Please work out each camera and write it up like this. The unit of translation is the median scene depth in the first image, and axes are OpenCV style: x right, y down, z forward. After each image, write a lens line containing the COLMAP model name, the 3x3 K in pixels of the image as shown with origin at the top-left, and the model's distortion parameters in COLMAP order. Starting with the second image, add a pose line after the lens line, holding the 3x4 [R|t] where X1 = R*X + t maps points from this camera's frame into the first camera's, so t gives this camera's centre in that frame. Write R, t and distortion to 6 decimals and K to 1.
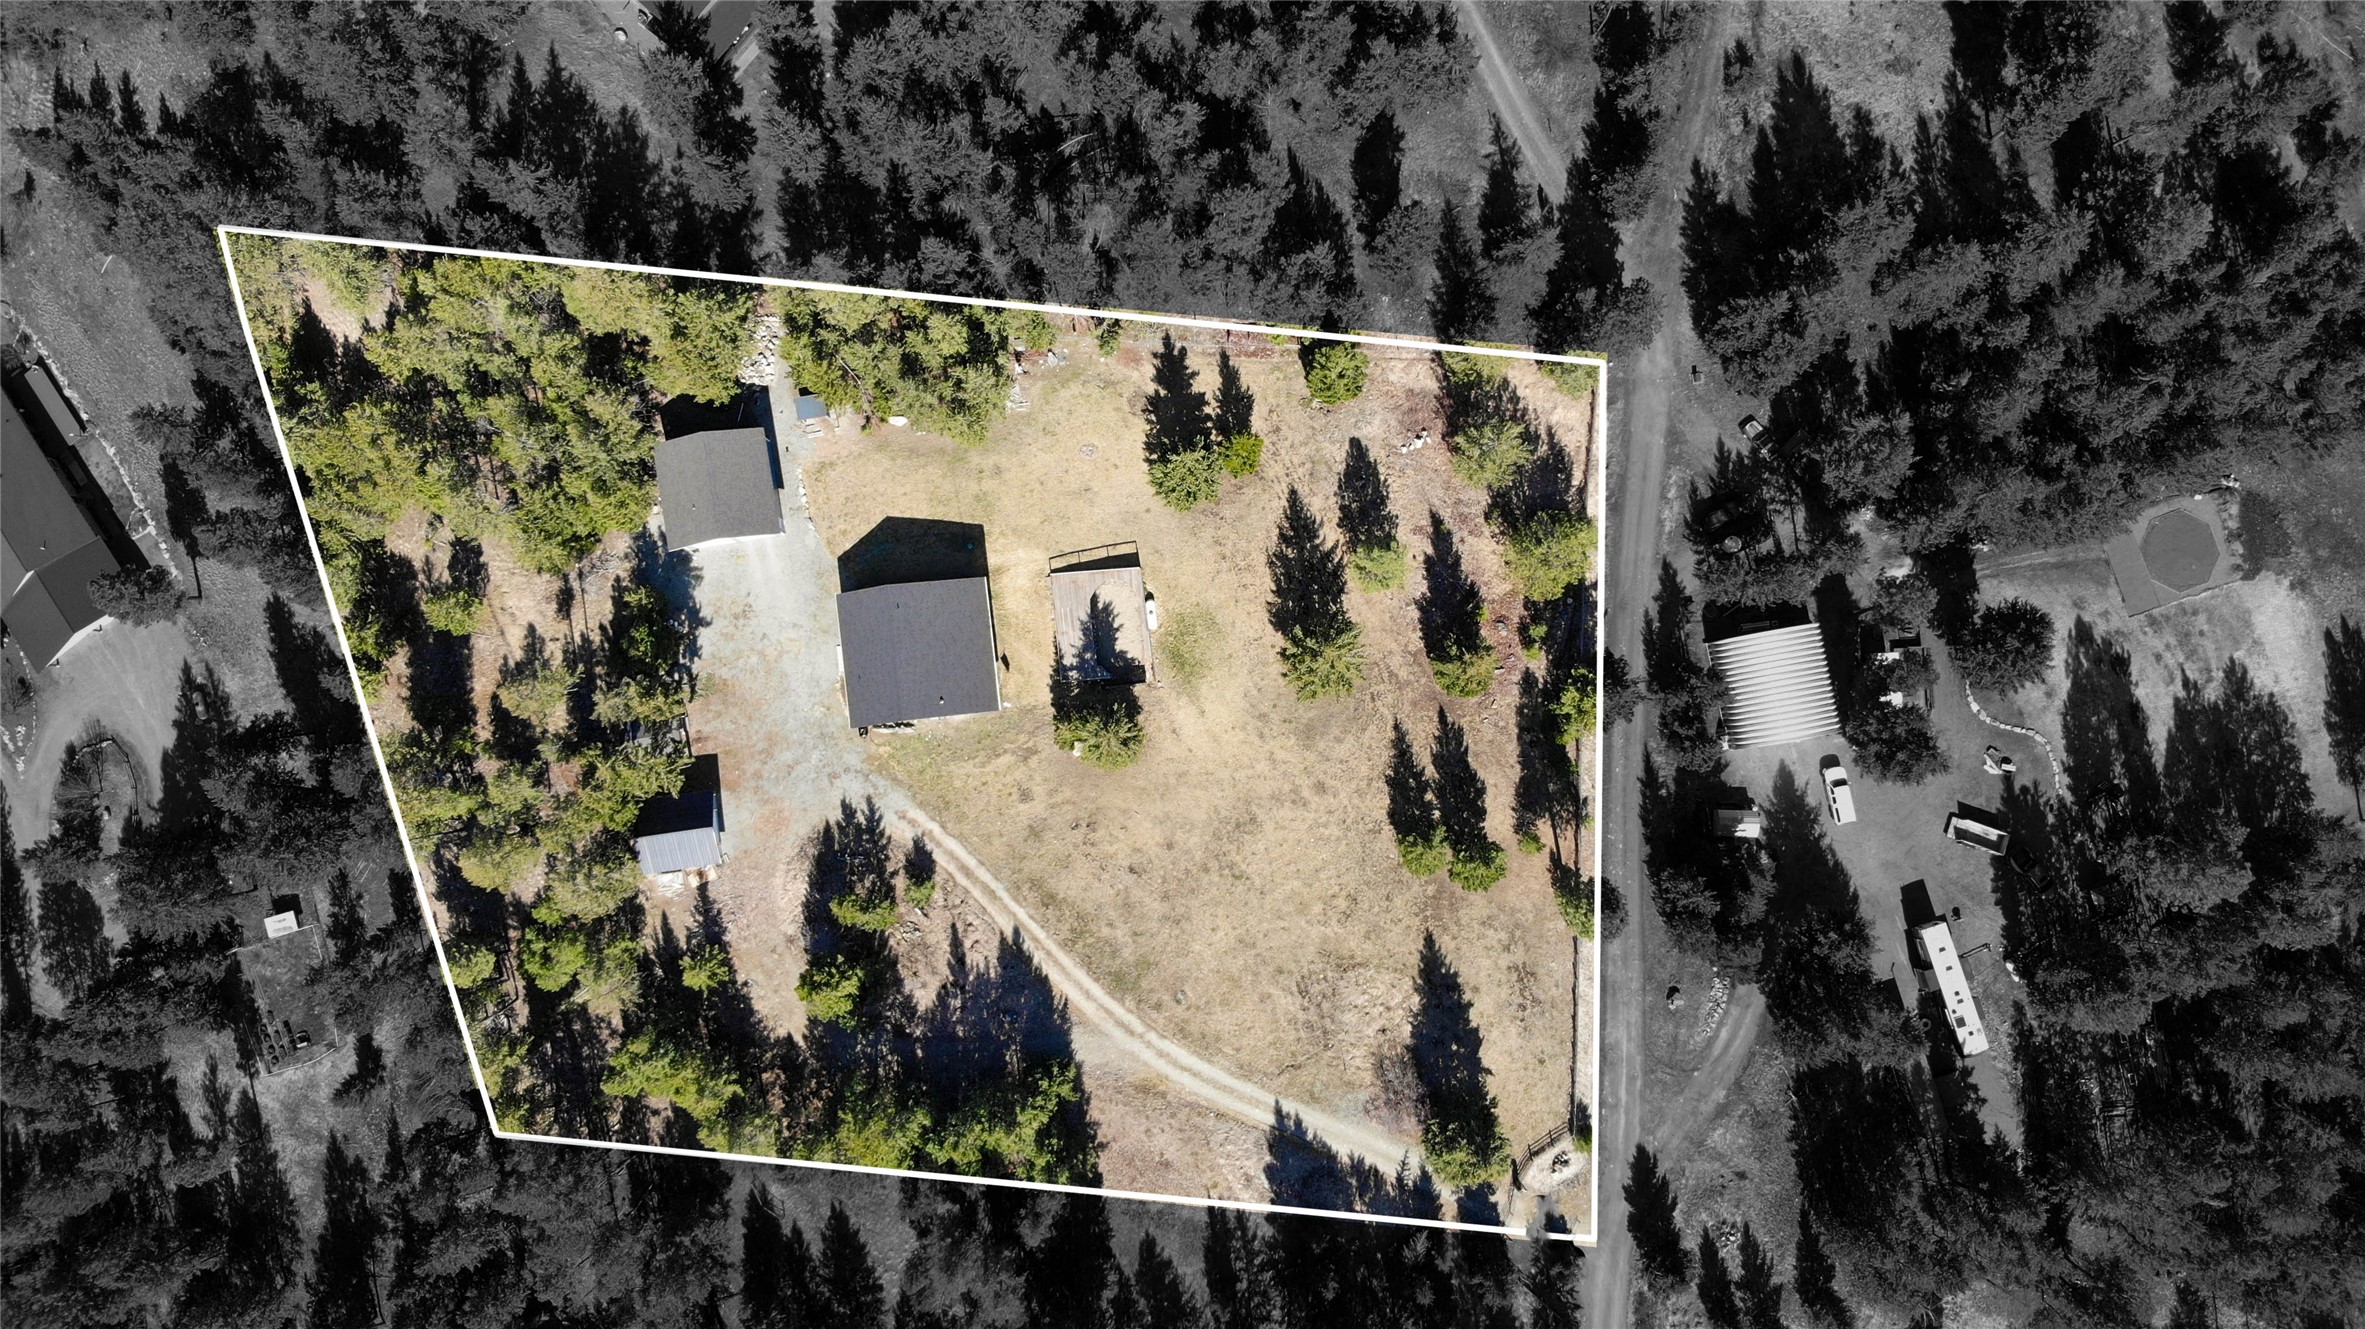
lens RADIAL K [[1729.7, 0, 1189.4], [0, 1729.7, 676.3], [0, 0, 1]] dist [0.070972, -0.188650]
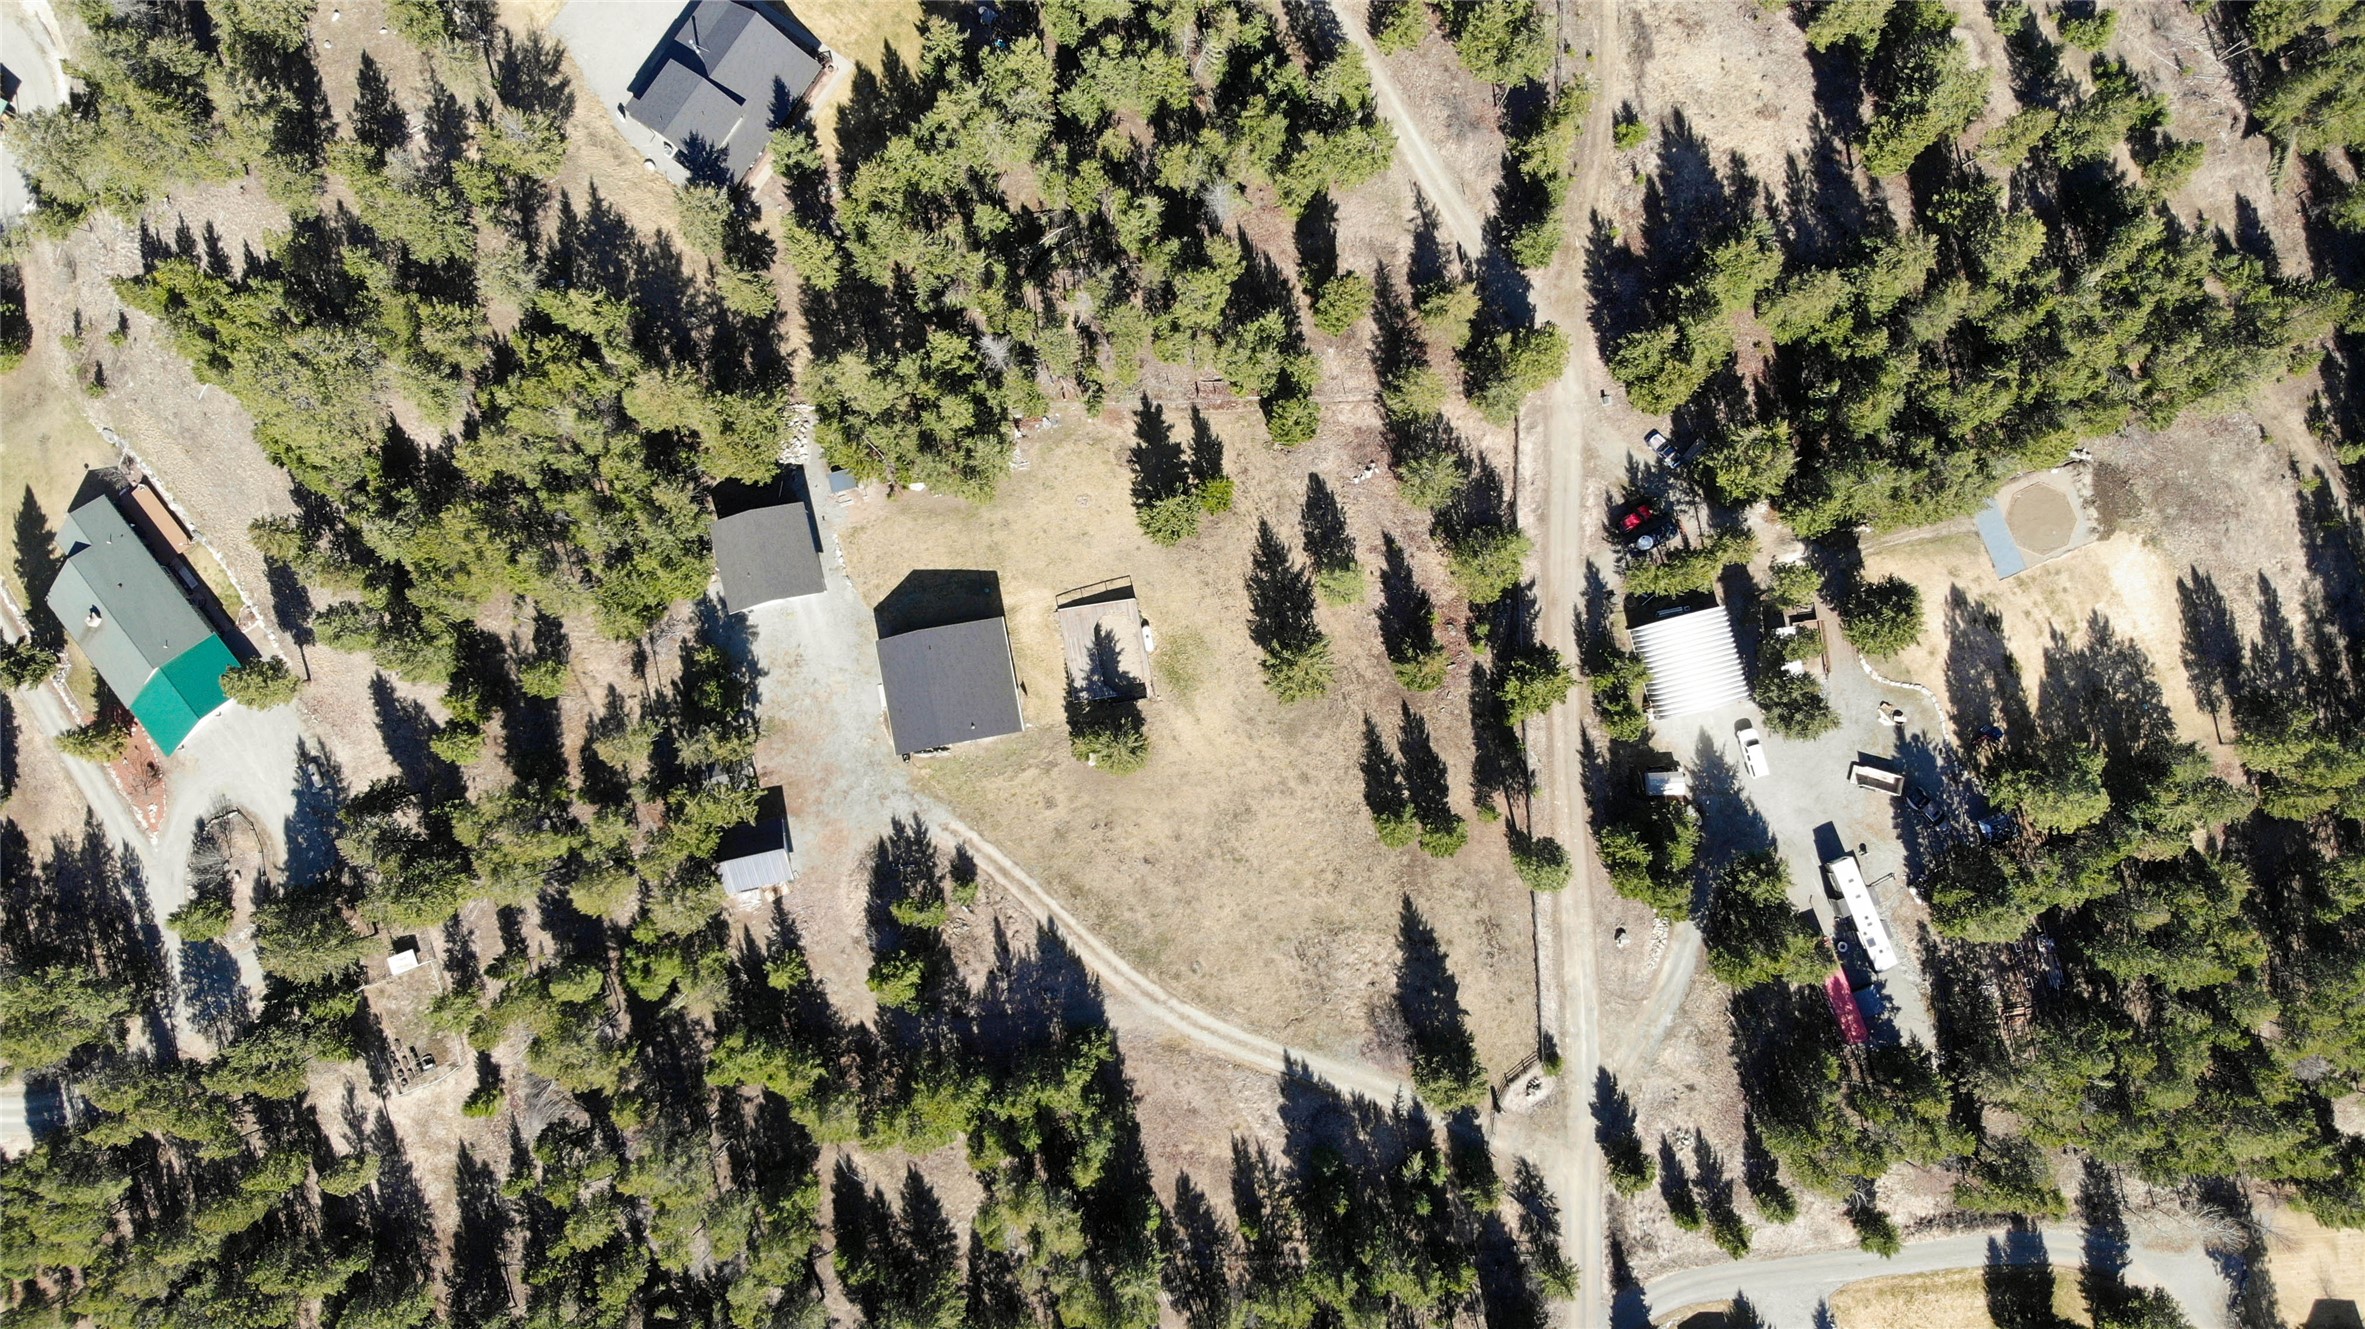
lens RADIAL K [[1729.7, 0, 1189.4], [0, 1729.7, 676.3], [0, 0, 1]] dist [0.070972, -0.188650]
pose [[0.997563, -0.069595, 0.004902, -0.001694], [0.069592, 0.997575, 0.000763, -0.009597], [-0.004943, -0.000420, 0.999988, -0.153075]]
